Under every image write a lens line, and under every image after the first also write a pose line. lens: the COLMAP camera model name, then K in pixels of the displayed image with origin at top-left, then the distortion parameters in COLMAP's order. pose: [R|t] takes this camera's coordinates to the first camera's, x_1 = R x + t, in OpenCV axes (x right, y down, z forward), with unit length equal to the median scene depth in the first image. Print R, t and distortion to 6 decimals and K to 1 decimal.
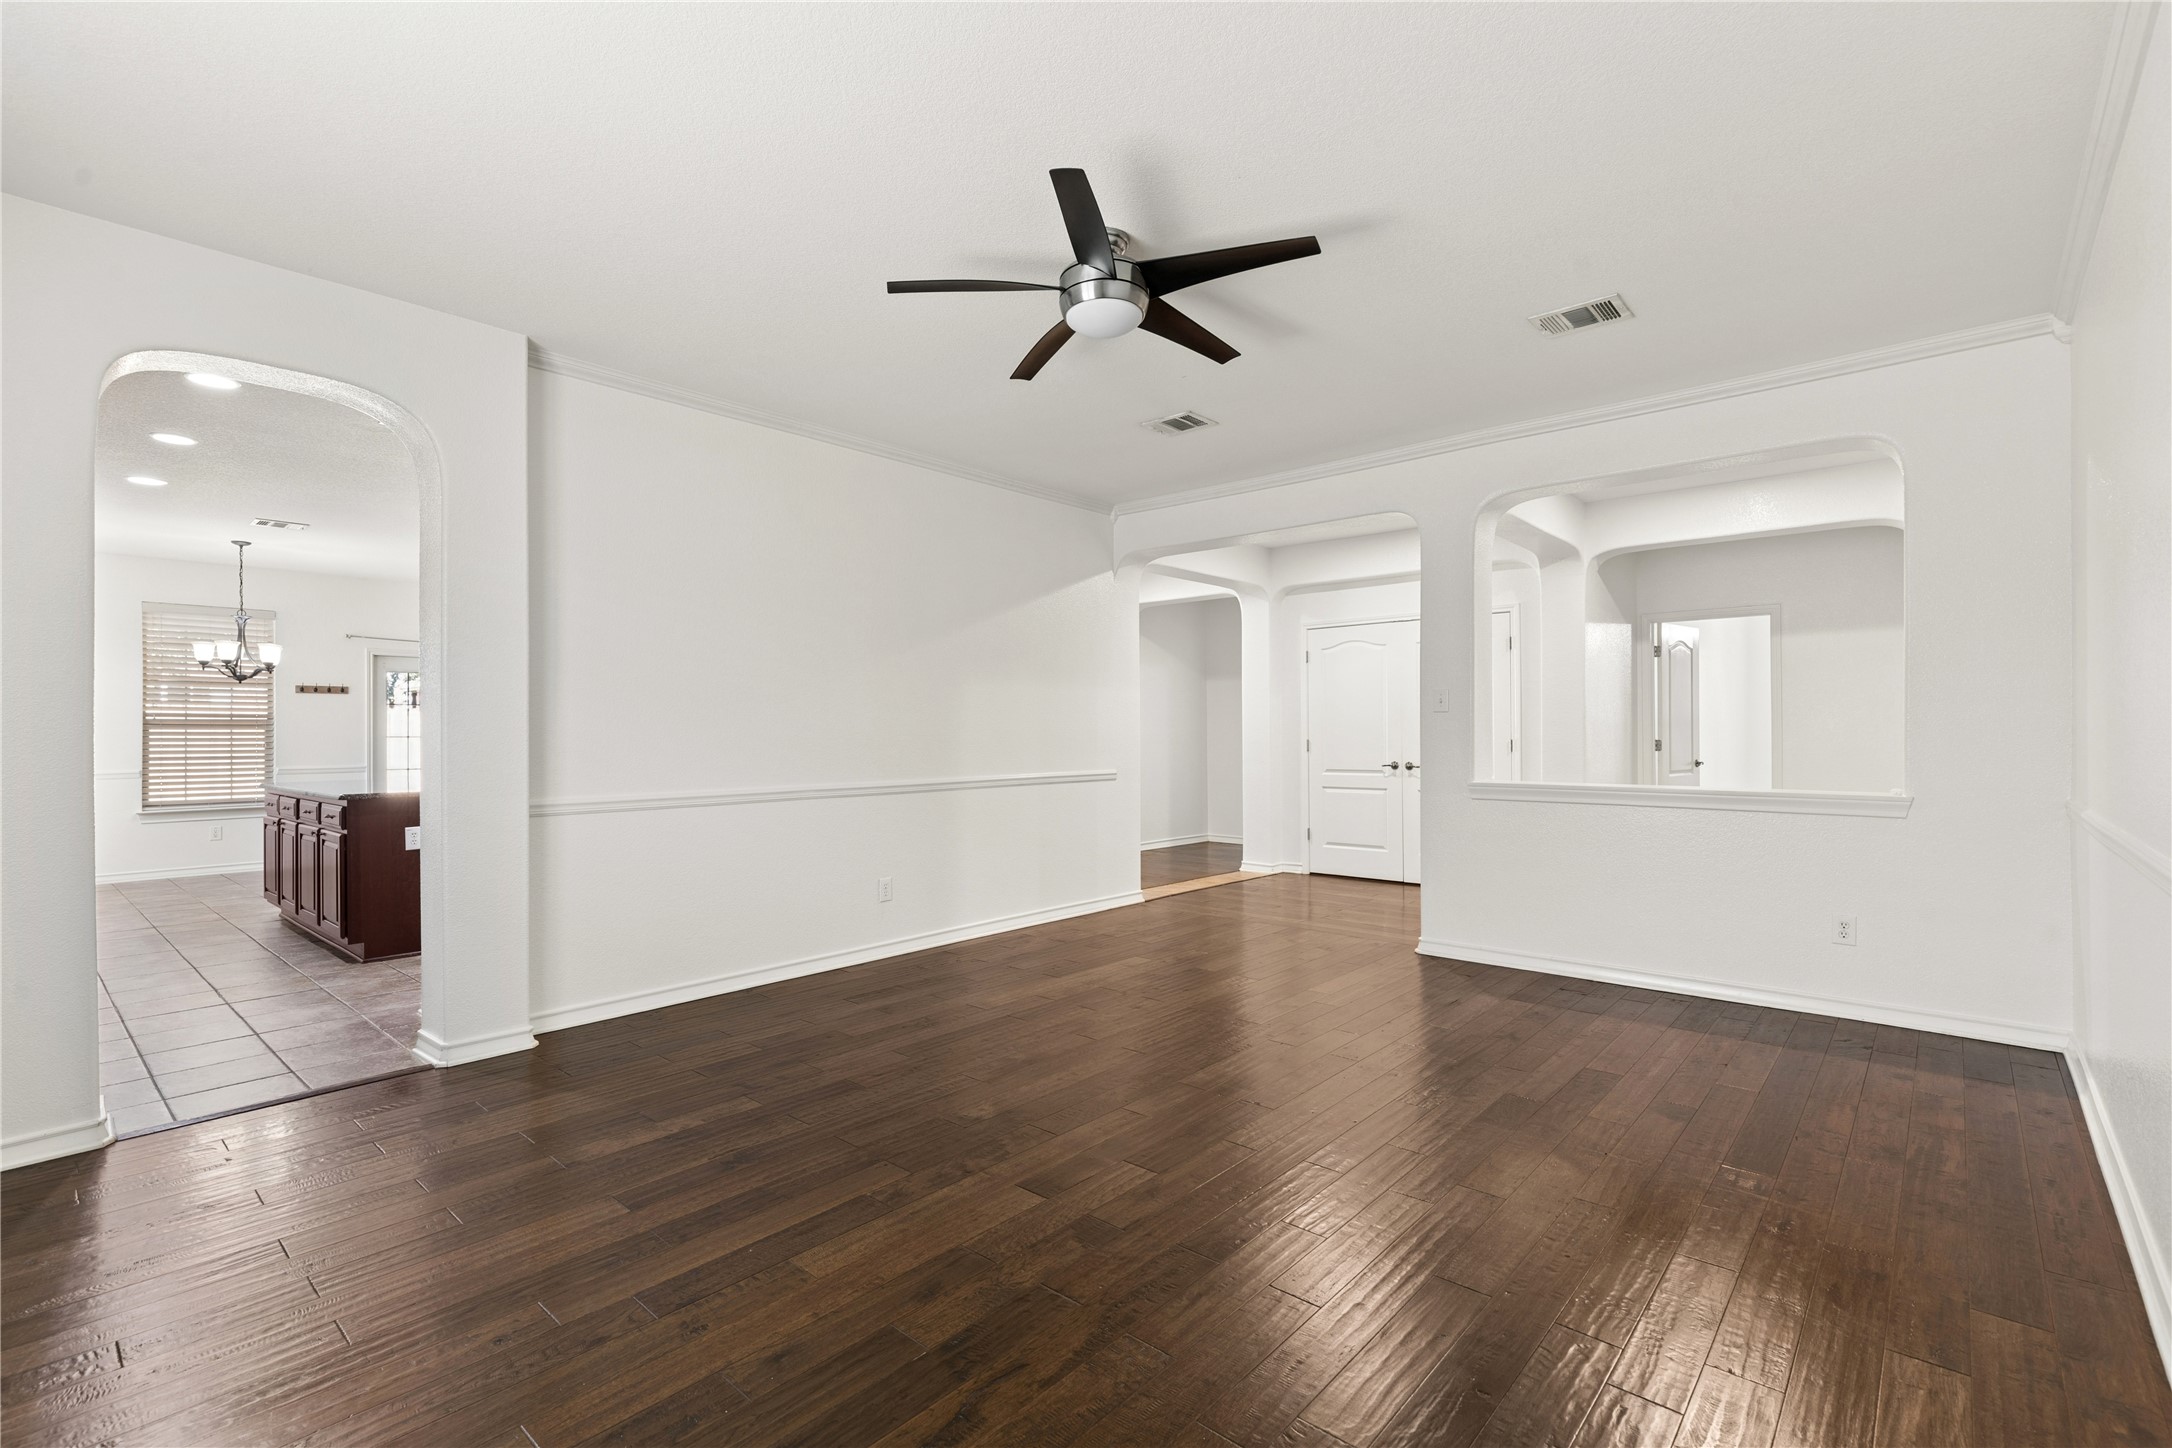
lens RADIAL K [[975.3, 0, 1073.8], [0, 975.3, 728.4], [0, 0, 1]] dist [0.012061, -0.001131]
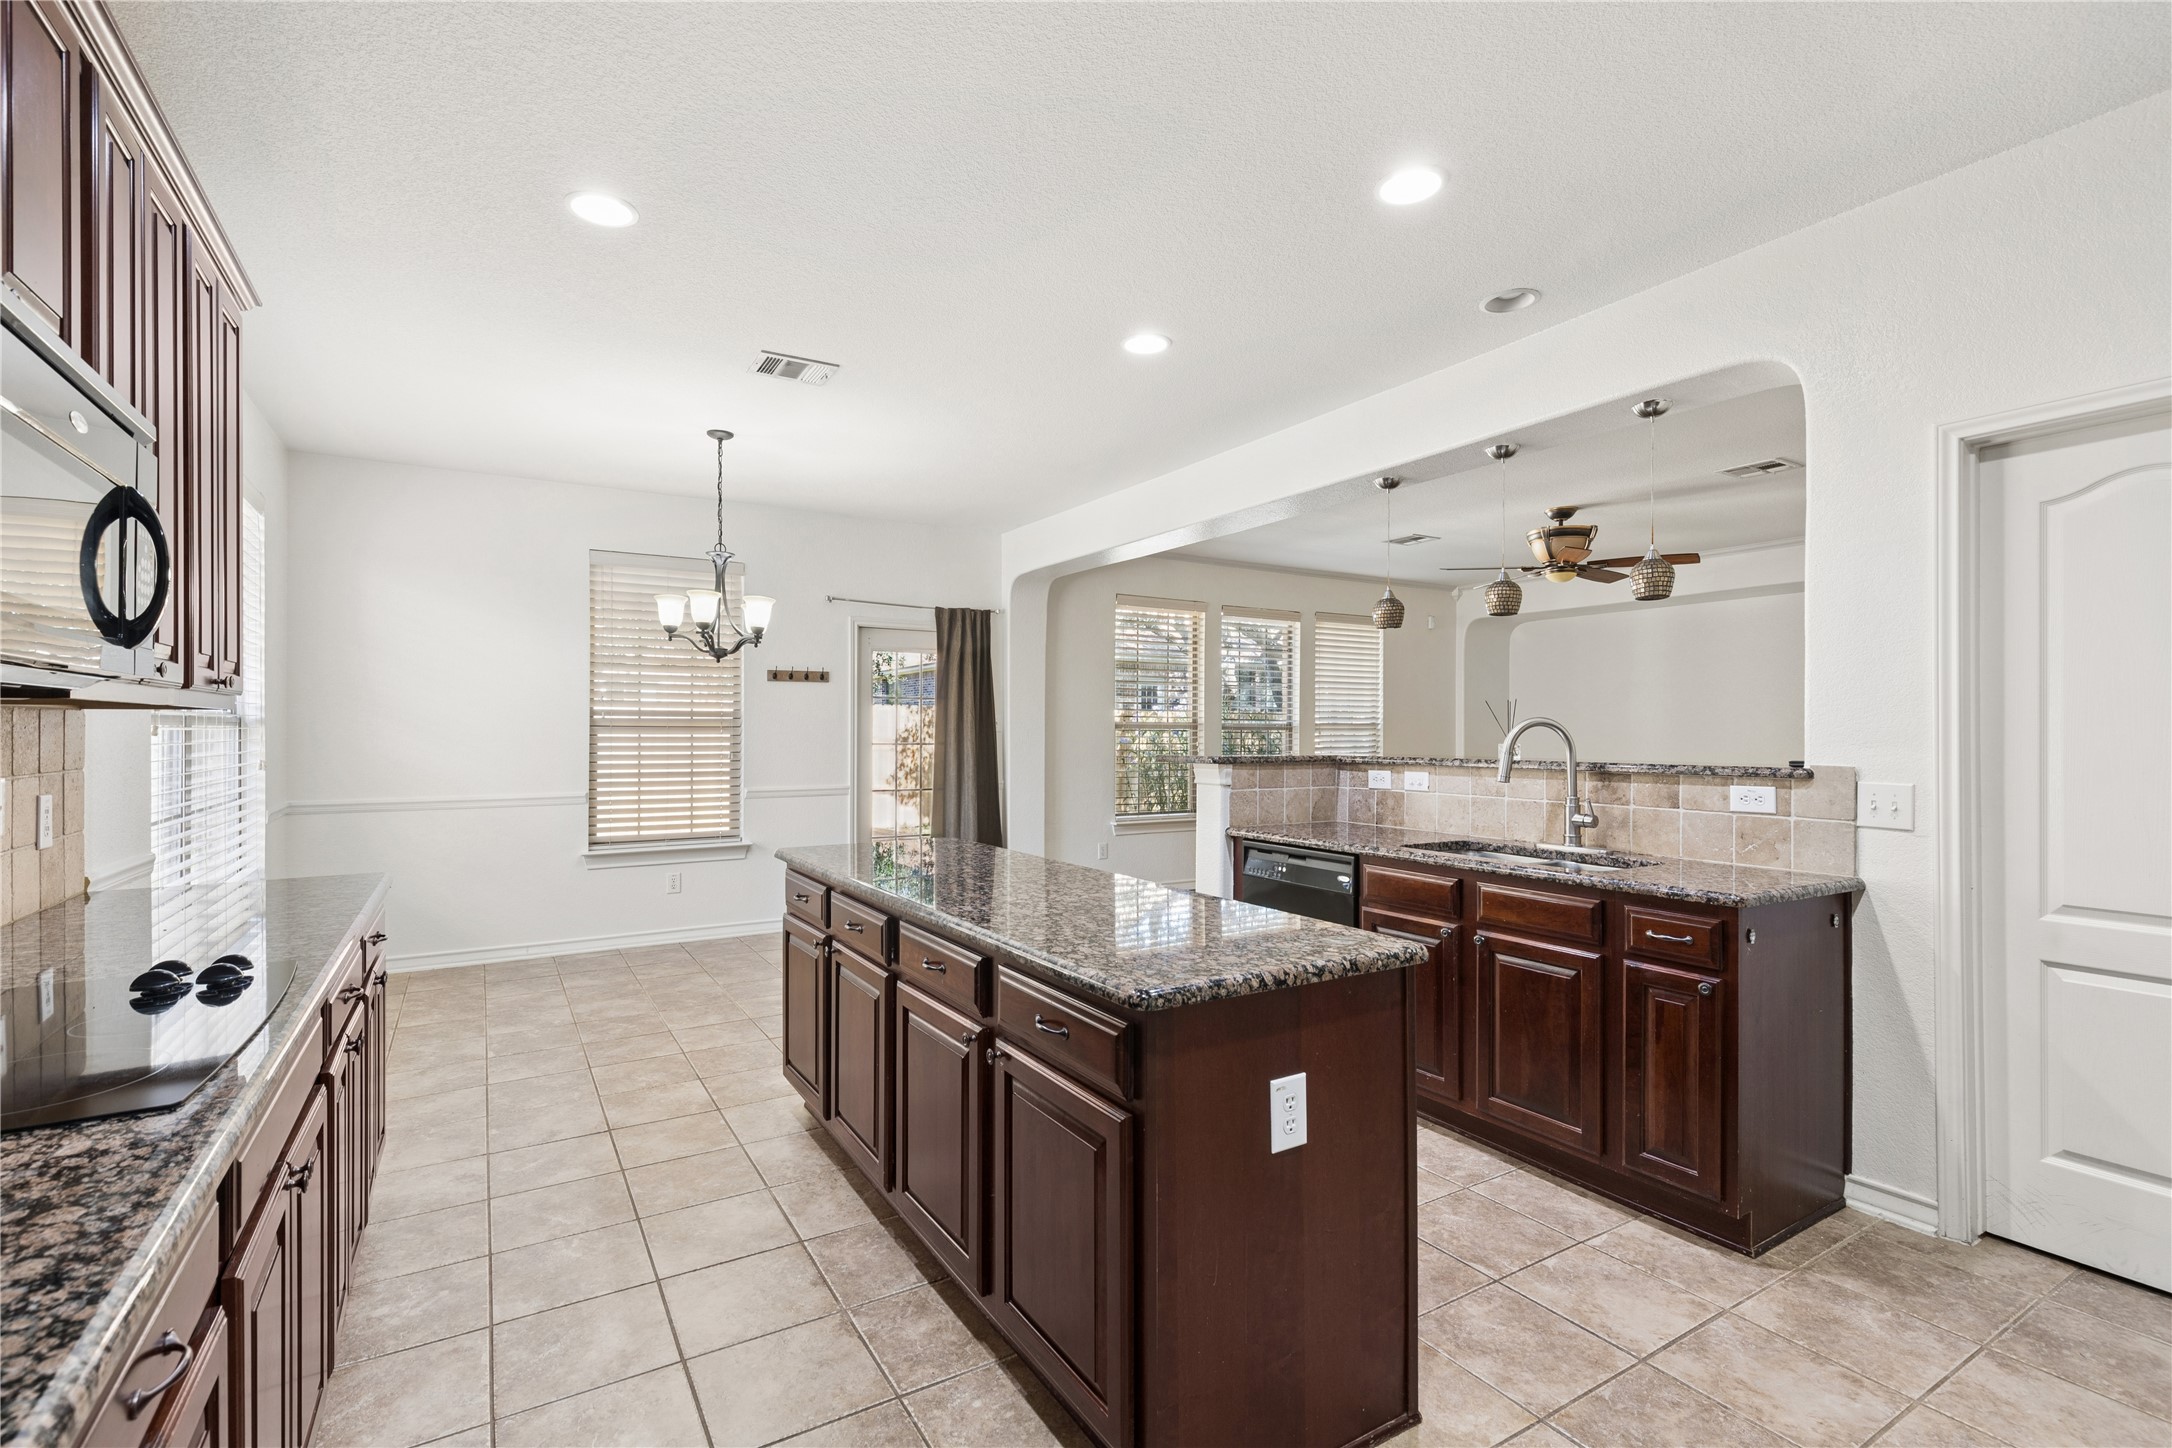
lens RADIAL K [[975.3, 0, 1071.8], [0, 975.3, 729.8], [0, 0, 1]] dist [0.012061, -0.001131]
pose [[0.956401, 0.009671, -0.291897, -0.419426], [-0.007983, 0.999944, 0.006973, -0.008769], [0.291948, -0.004339, 0.956424, 0.440046]]
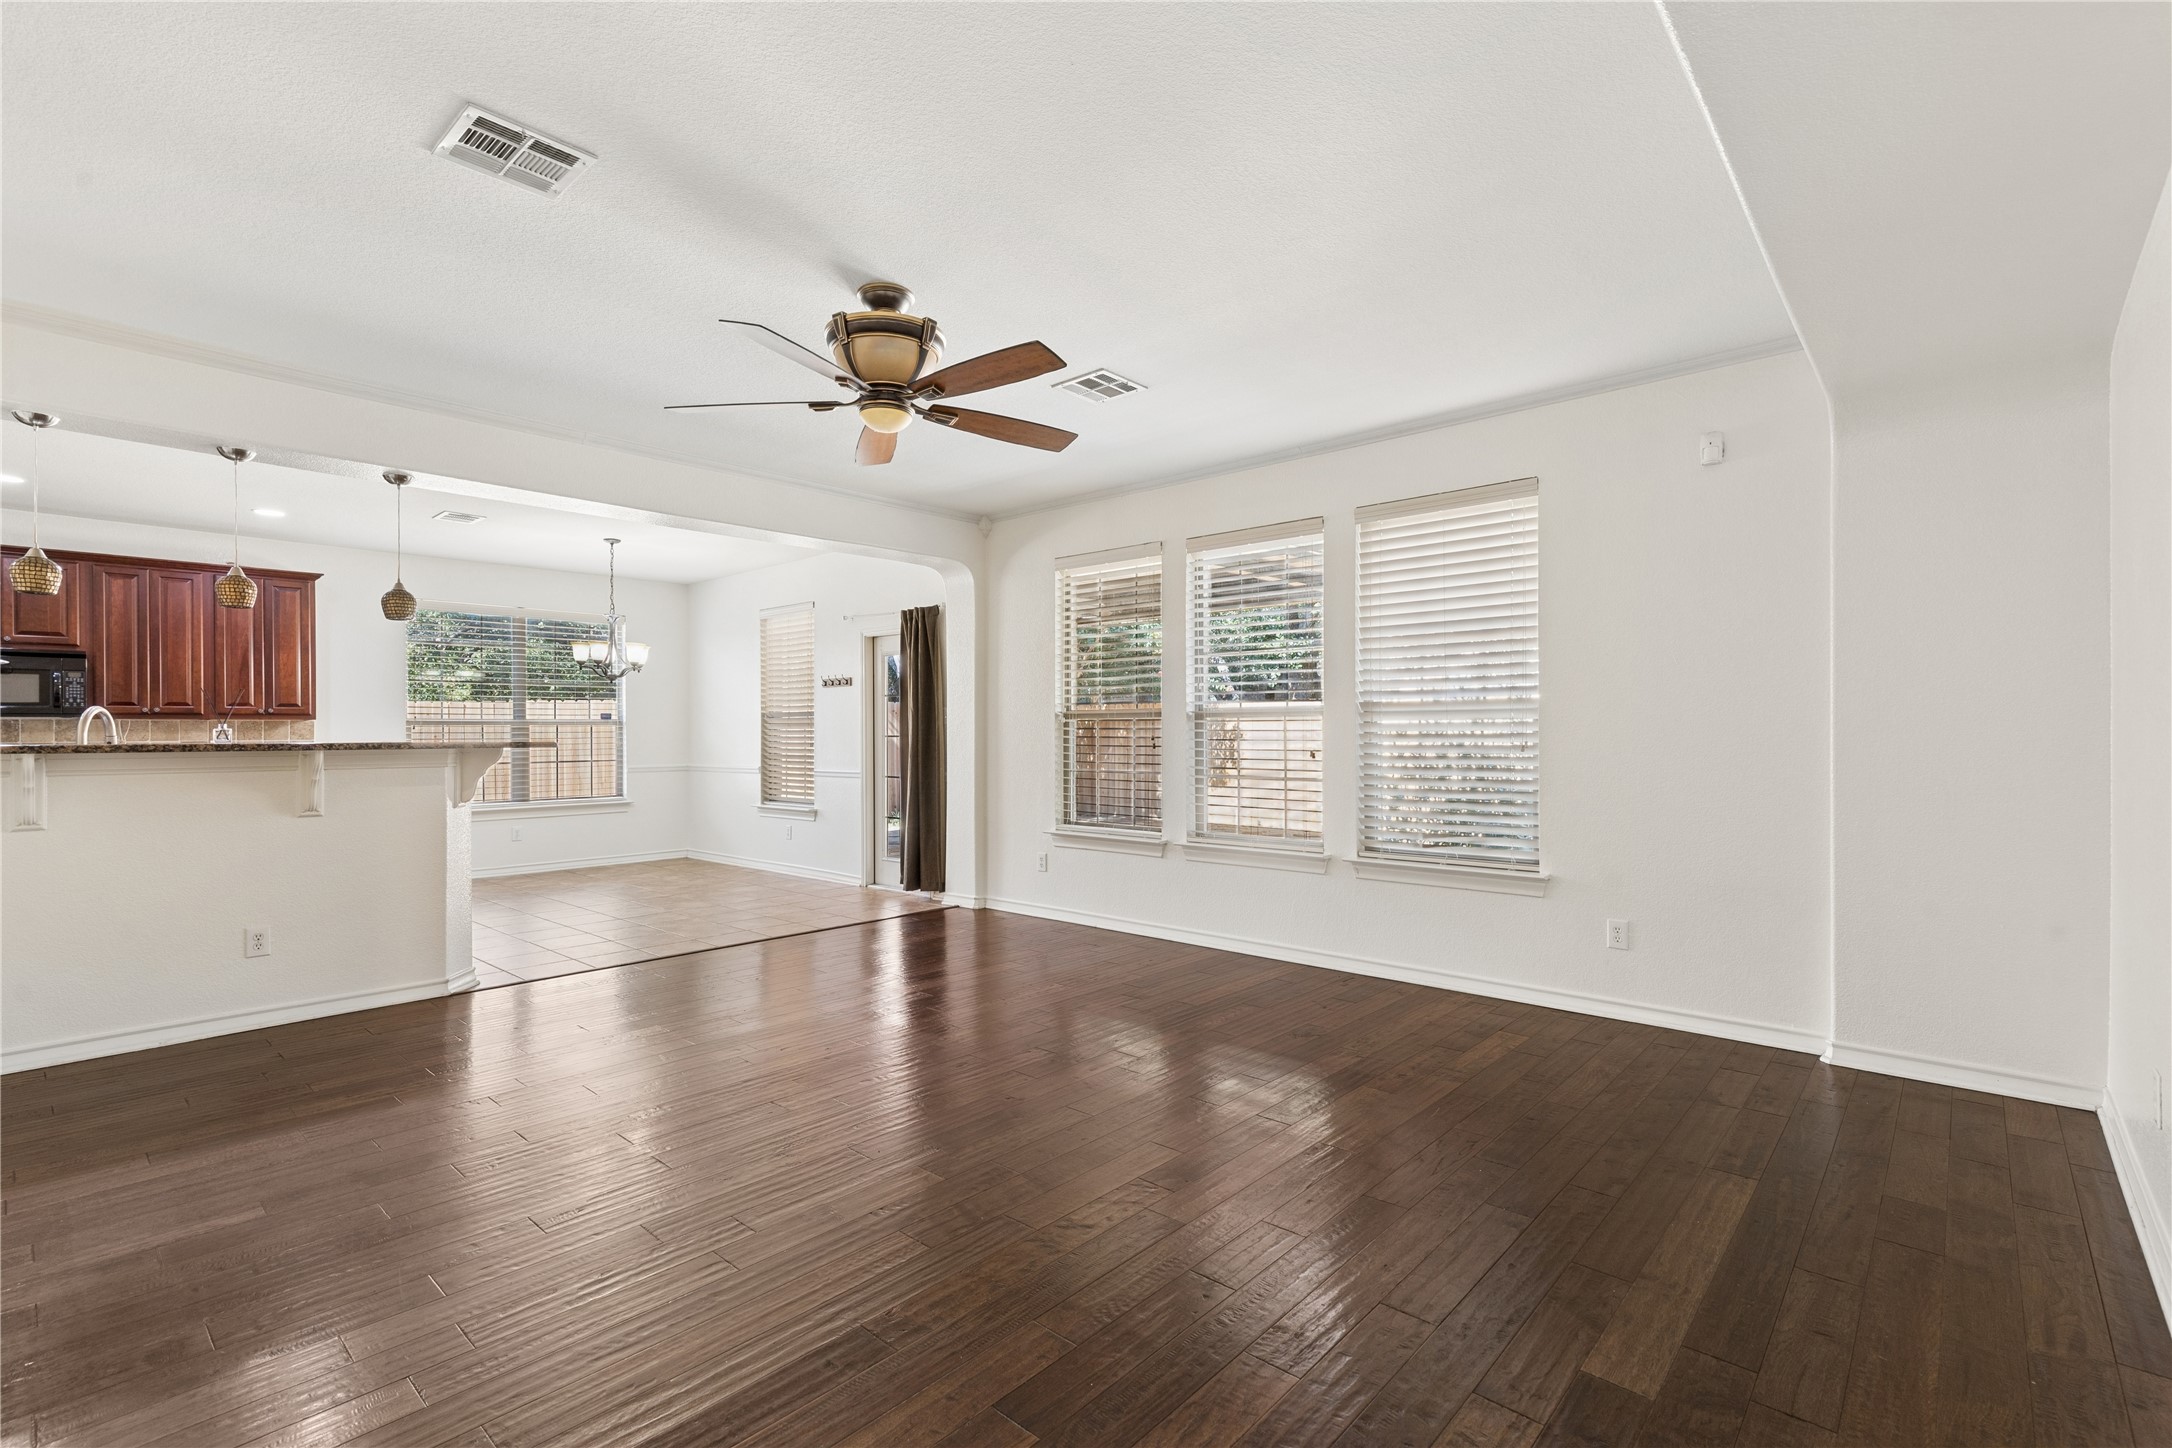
lens RADIAL K [[975.3, 0, 1127.2], [0, 975.3, 720.1], [0, 0, 1]] dist [0.012061, -0.001131]
pose [[0.025166, 0.002586, -0.999680, 0.129374], [0.018717, 0.999820, 0.003057, -0.003715], [0.999508, -0.018788, 0.025113, 1.362163]]
